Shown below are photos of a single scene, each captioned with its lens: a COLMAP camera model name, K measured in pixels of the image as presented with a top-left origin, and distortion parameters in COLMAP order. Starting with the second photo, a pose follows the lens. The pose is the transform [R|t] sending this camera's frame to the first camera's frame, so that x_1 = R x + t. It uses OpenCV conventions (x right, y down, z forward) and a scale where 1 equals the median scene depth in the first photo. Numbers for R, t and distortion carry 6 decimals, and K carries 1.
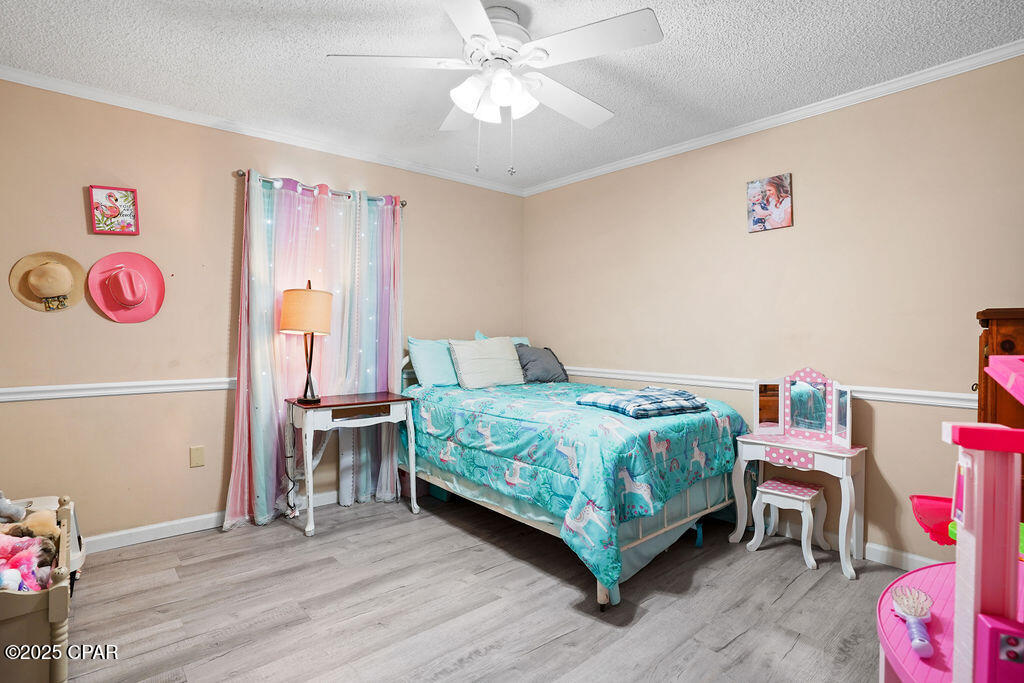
lens RADIAL K [[515.8, 0, 510.7], [0, 515.8, 334.6], [0, 0, 1]] dist [-0.078022, 0.039998]
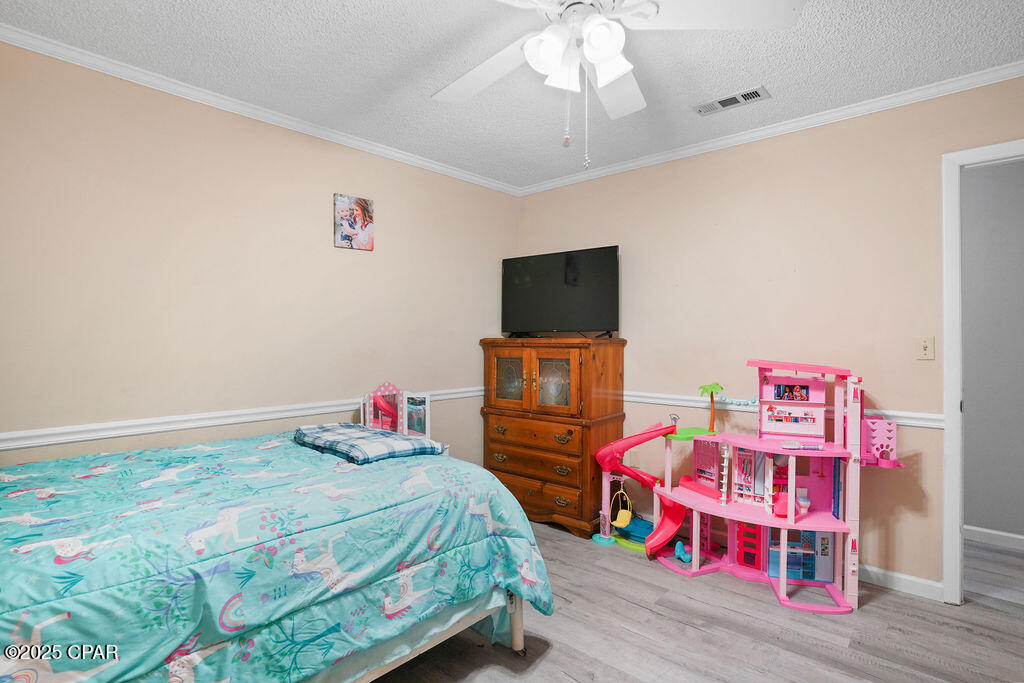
lens RADIAL K [[515.8, 0, 510.7], [0, 515.8, 334.6], [0, 0, 1]] dist [-0.078022, 0.039998]
pose [[-0.134516, 0.000506, 0.990911, -0.572676], [0.000825, 1.000000, -0.000399, -0.038656], [-0.990911, 0.000764, -0.134516, 0.880755]]
